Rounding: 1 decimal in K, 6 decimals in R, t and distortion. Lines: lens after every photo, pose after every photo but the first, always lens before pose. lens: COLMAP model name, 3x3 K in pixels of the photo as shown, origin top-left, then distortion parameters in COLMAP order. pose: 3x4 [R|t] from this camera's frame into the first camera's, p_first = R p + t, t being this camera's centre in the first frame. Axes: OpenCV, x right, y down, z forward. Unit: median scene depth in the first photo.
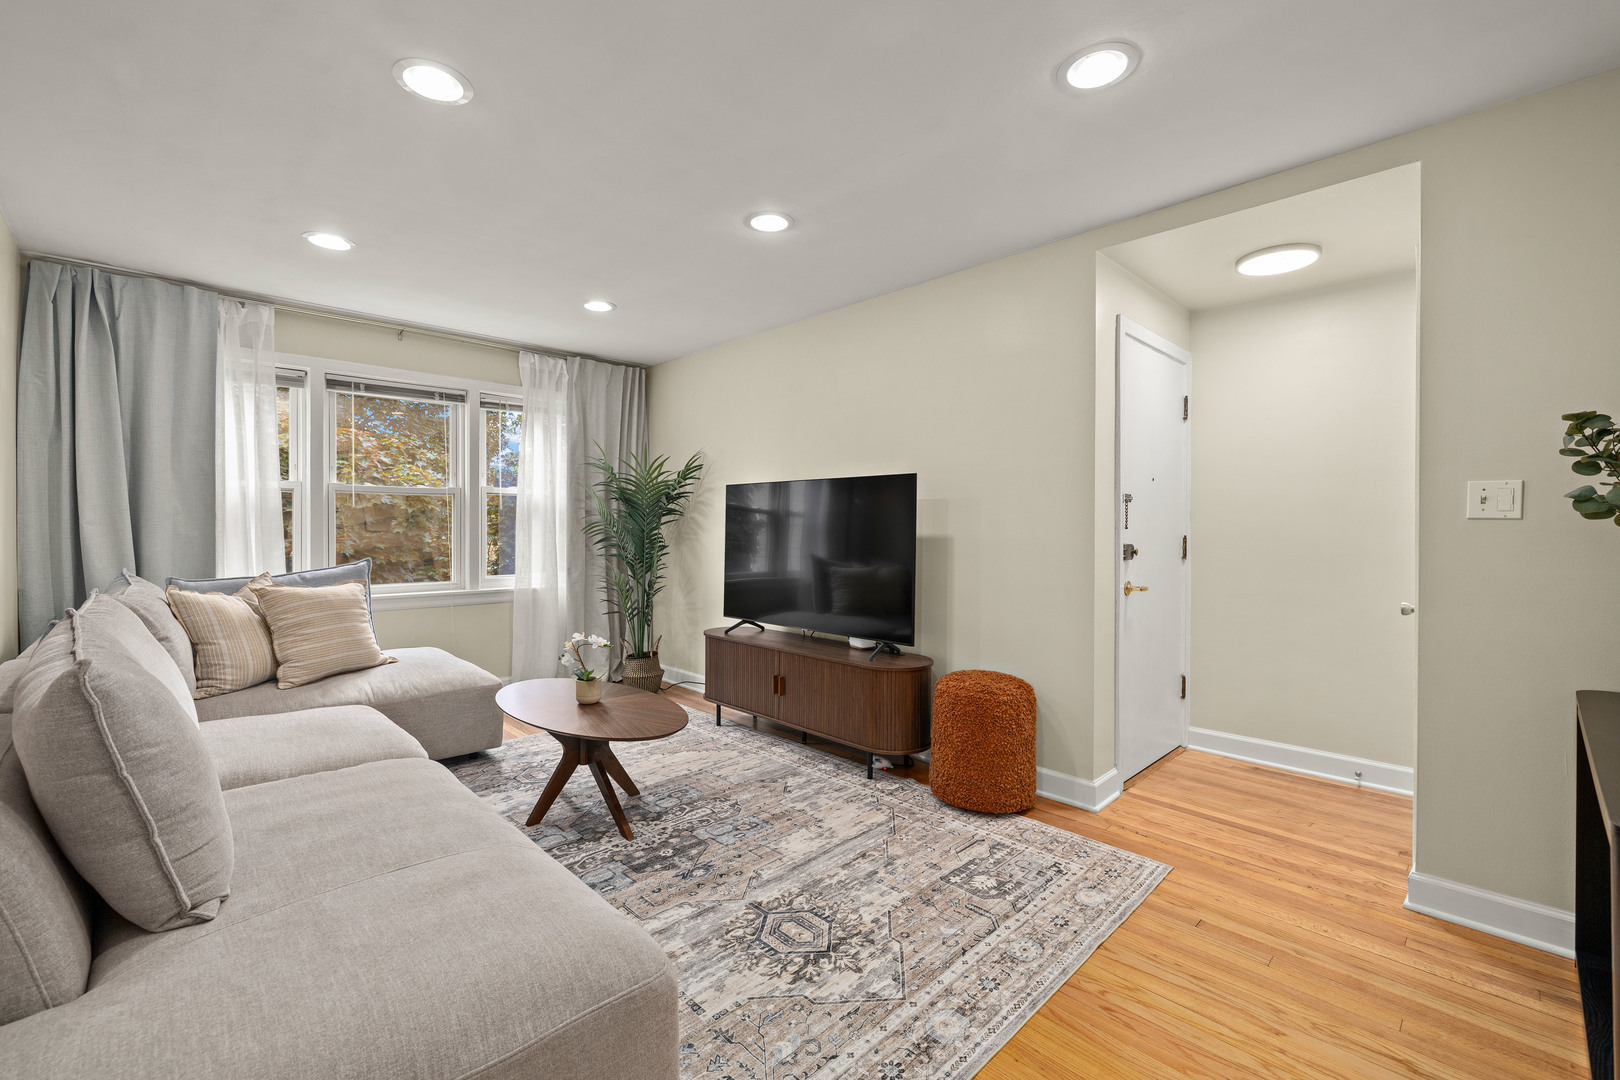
lens RADIAL K [[687.0, 0, 802.6], [0, 687.0, 532.6], [0, 0, 1]] dist [-0.007753, 0.000760]
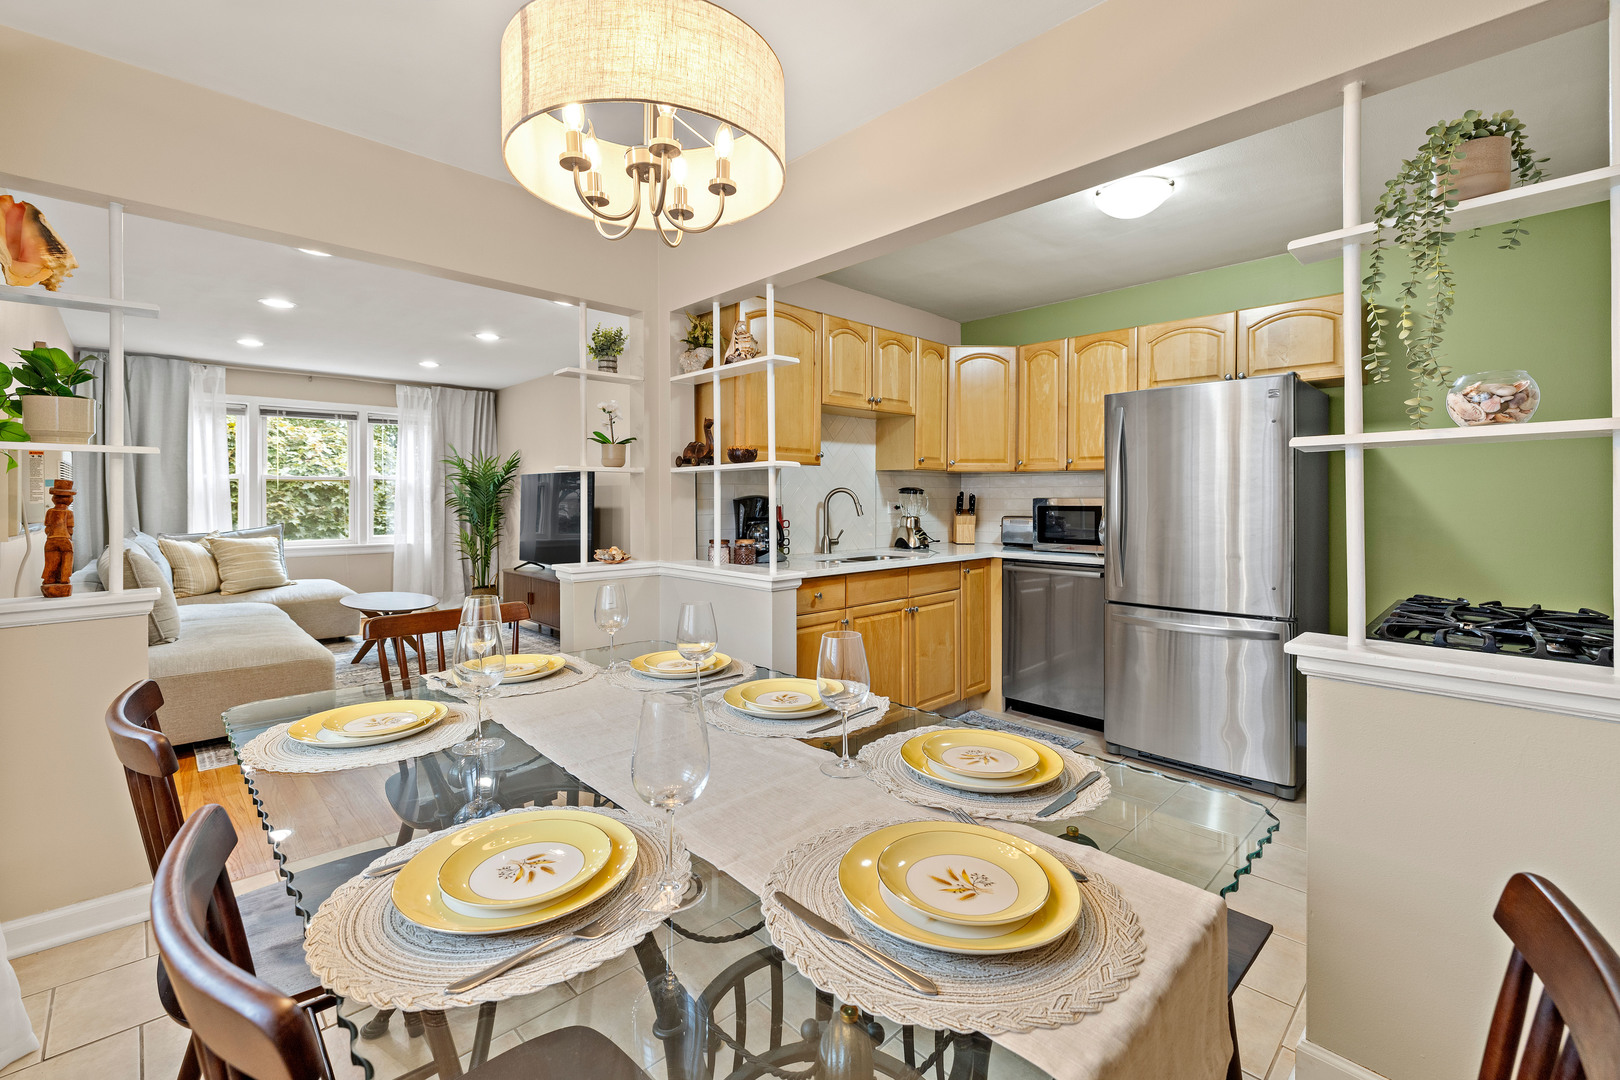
lens RADIAL K [[687.0, 0, 799.4], [0, 687.0, 499.5], [0, 0, 1]] dist [-0.007753, 0.000760]
pose [[0.999993, -0.002795, 0.002337, 0.596739], [0.002815, 0.999960, -0.008441, 0.000997], [-0.002314, 0.008447, 0.999962, -0.634253]]
